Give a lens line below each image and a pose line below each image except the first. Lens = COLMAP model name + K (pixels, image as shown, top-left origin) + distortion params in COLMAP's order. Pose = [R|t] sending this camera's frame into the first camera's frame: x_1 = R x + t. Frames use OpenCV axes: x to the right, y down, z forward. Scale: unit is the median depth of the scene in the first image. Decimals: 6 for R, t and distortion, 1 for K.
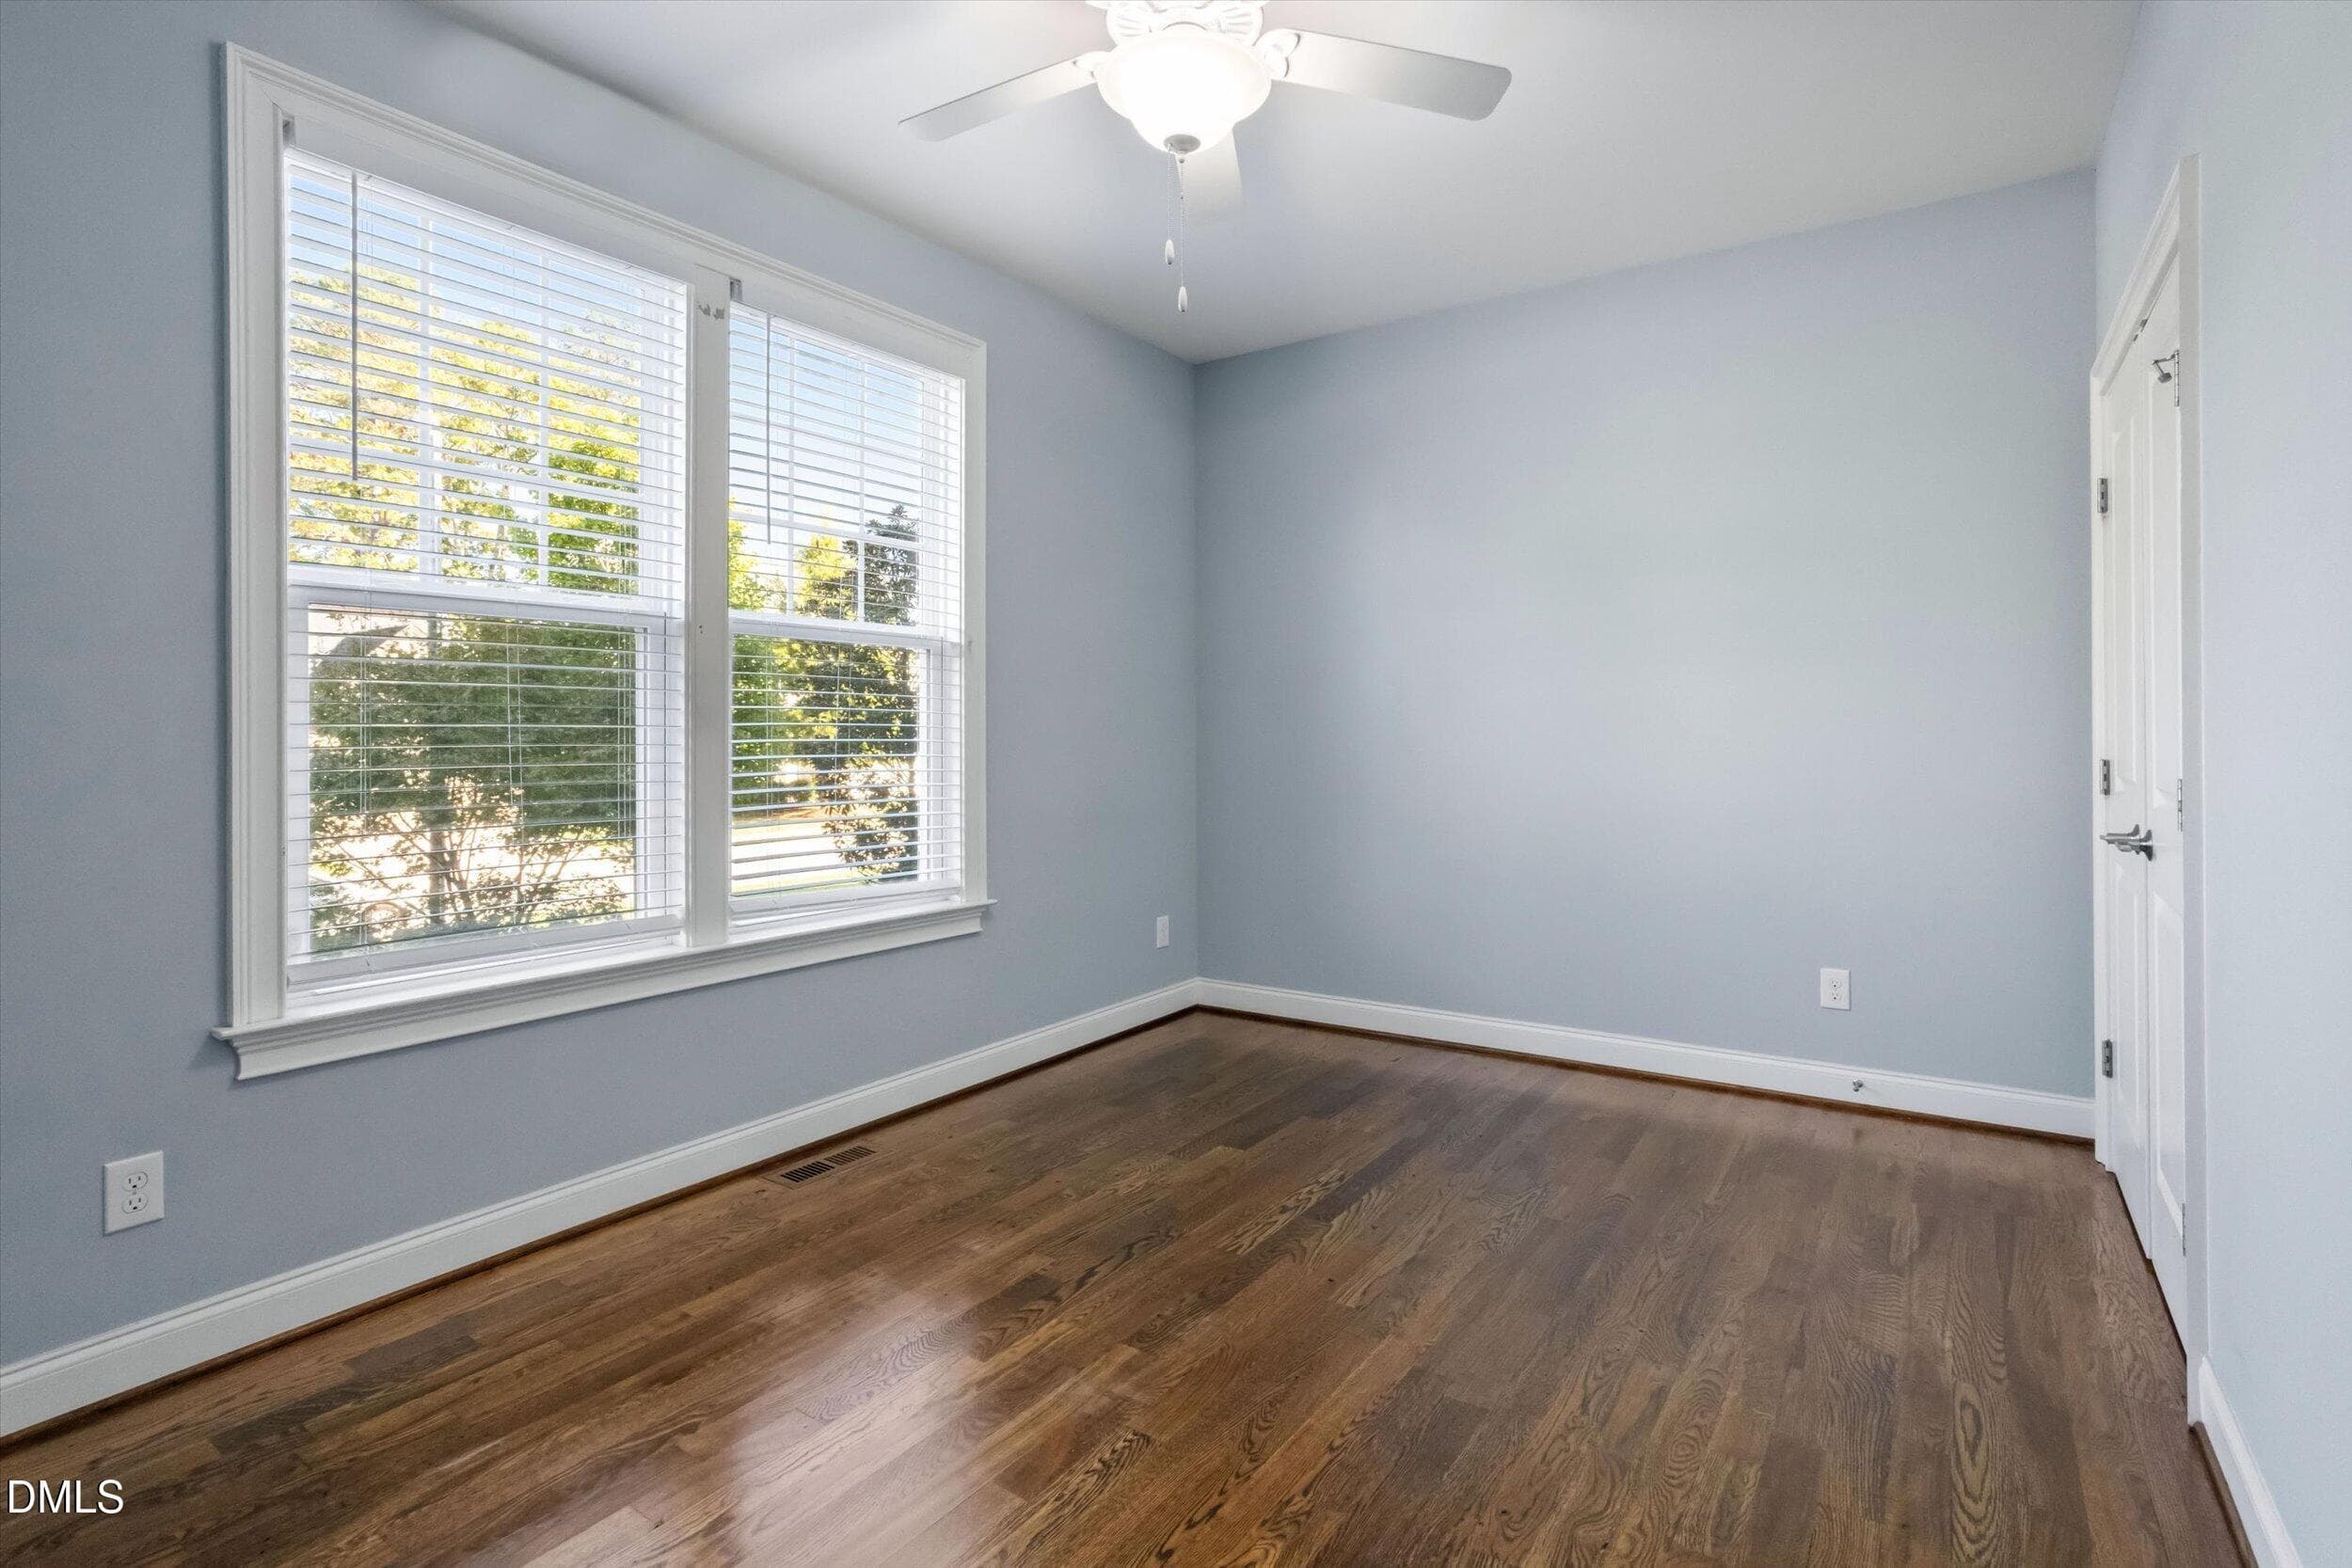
lens RADIAL K [[1139.5, 0, 1174.5], [0, 1139.5, 760.6], [0, 0, 1]] dist [-0.001671, 0.000020]
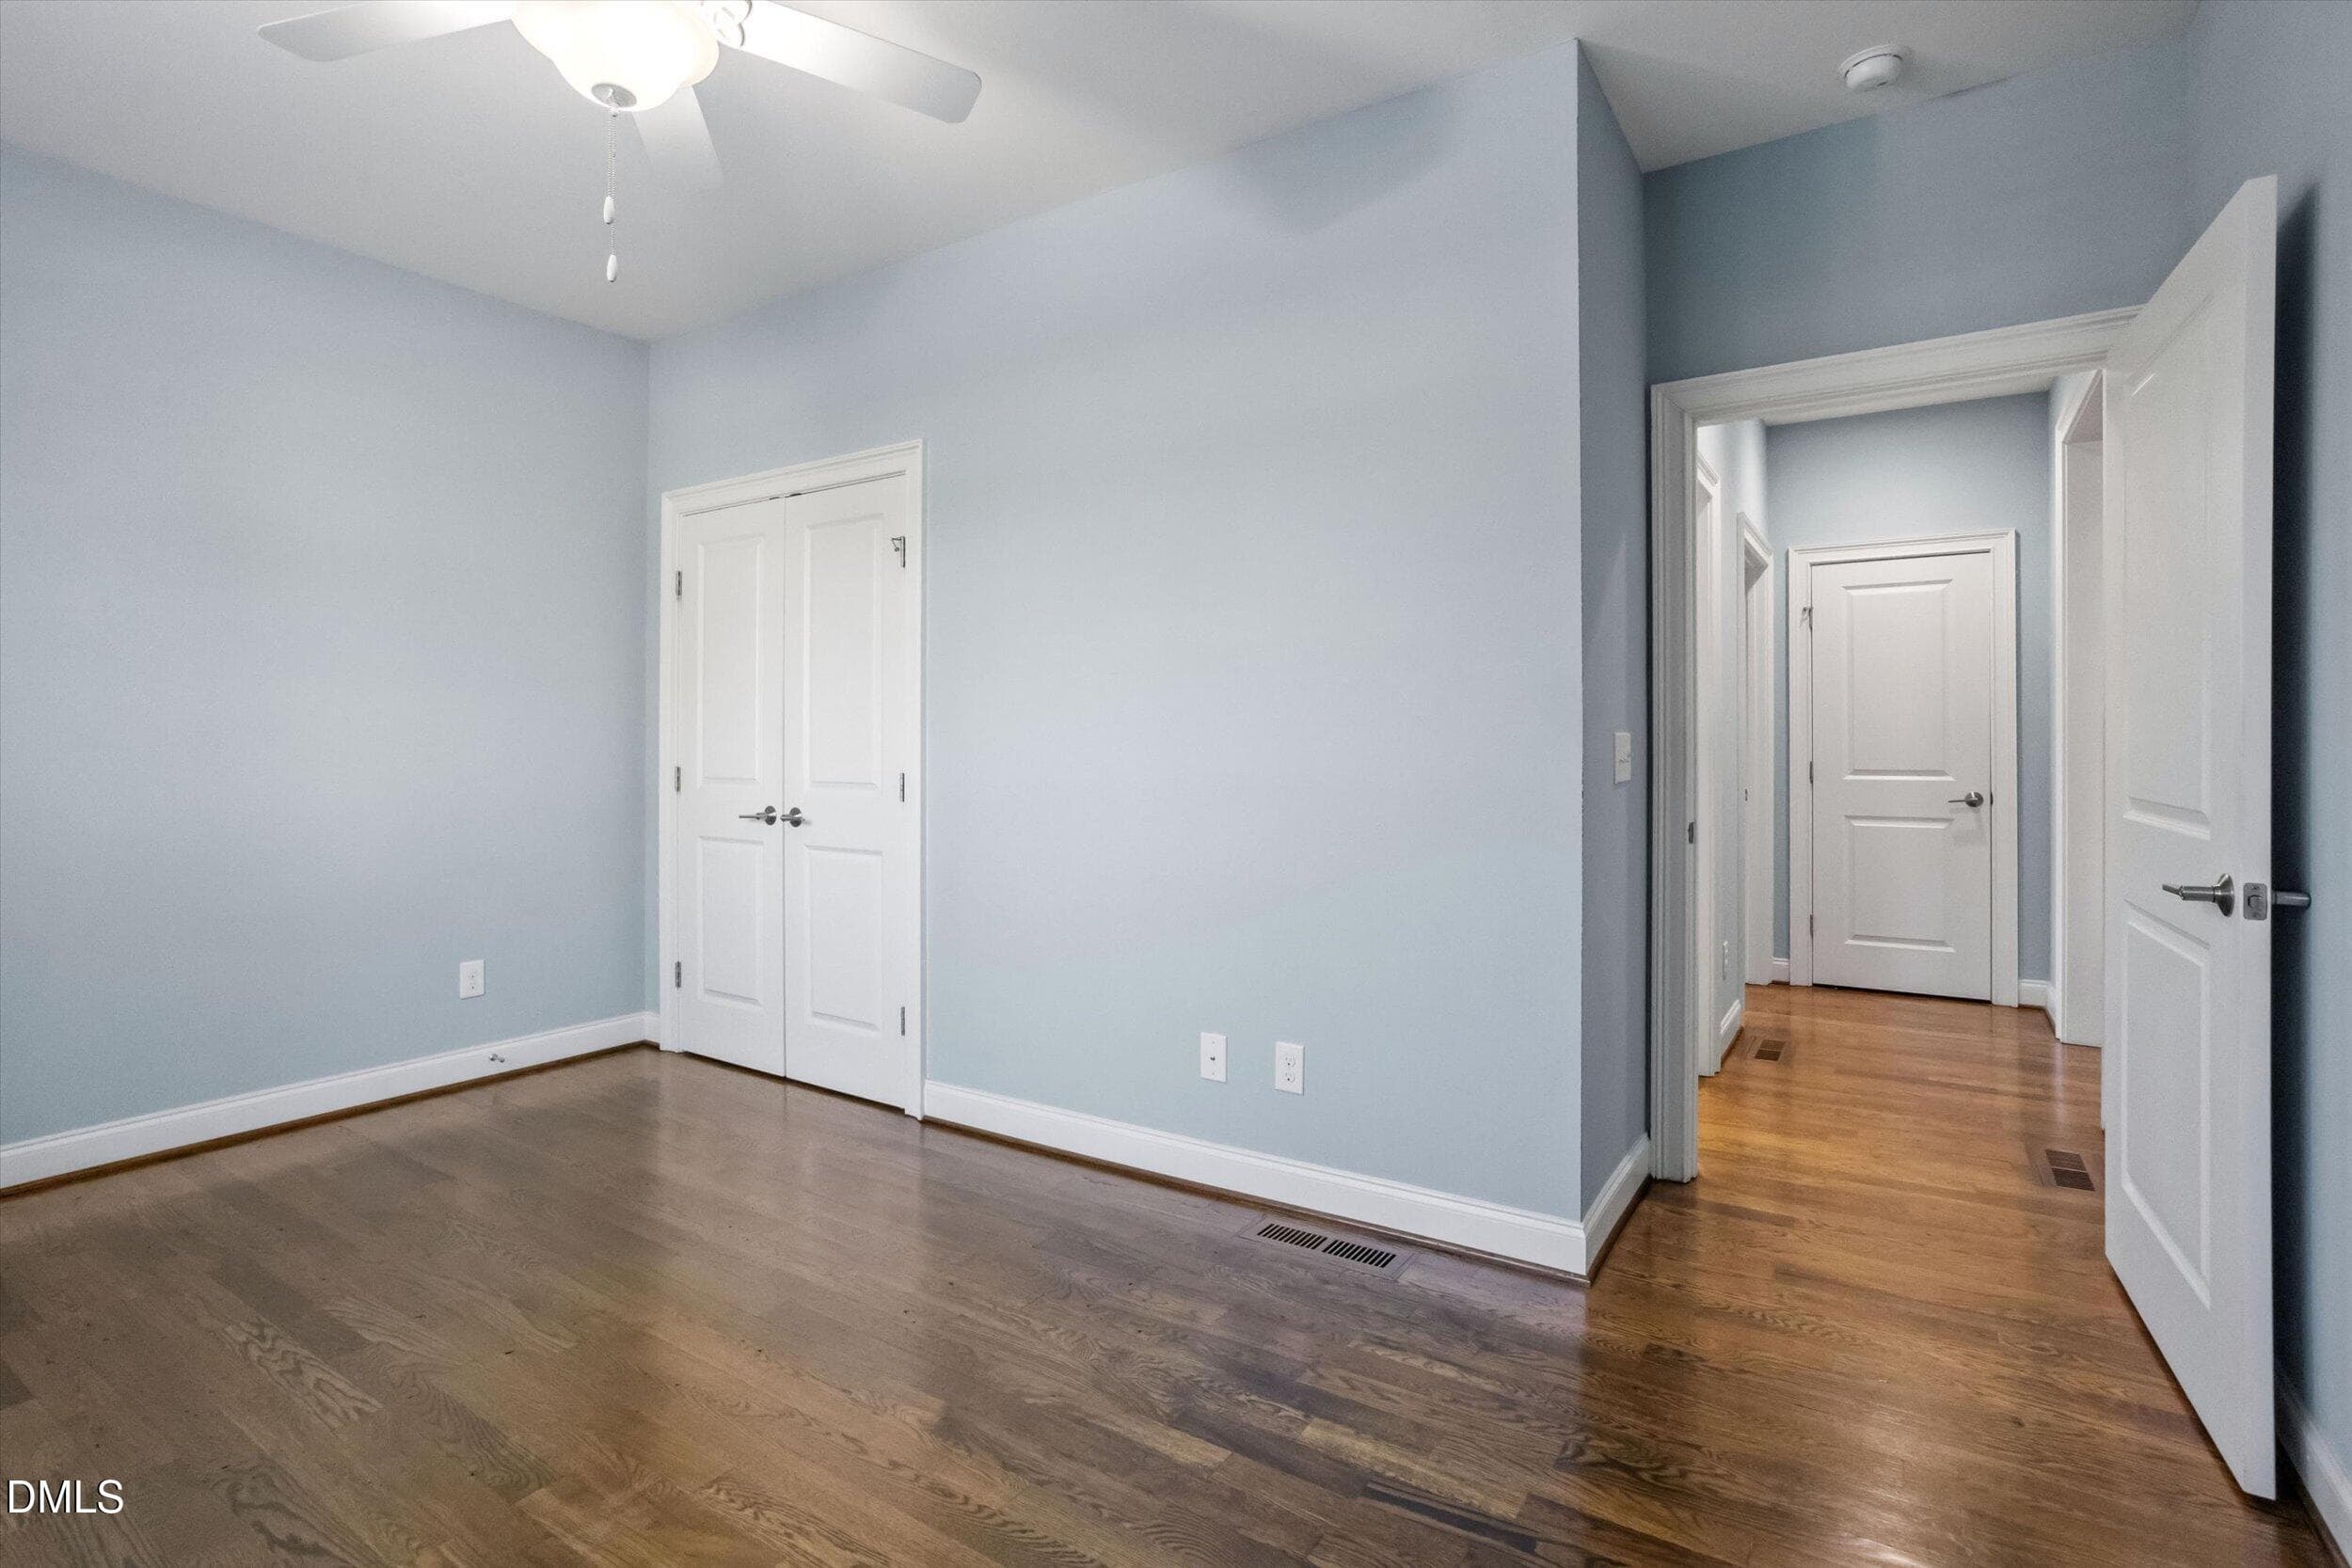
lens RADIAL K [[1139.5, 0, 1174.5], [0, 1139.5, 760.6], [0, 0, 1]] dist [-0.001671, 0.000020]
pose [[-0.040211, 0.002319, 0.999189, -0.648592], [0.018825, 0.999822, -0.001562, 0.004291], [-0.999014, 0.018747, -0.040248, 0.426603]]
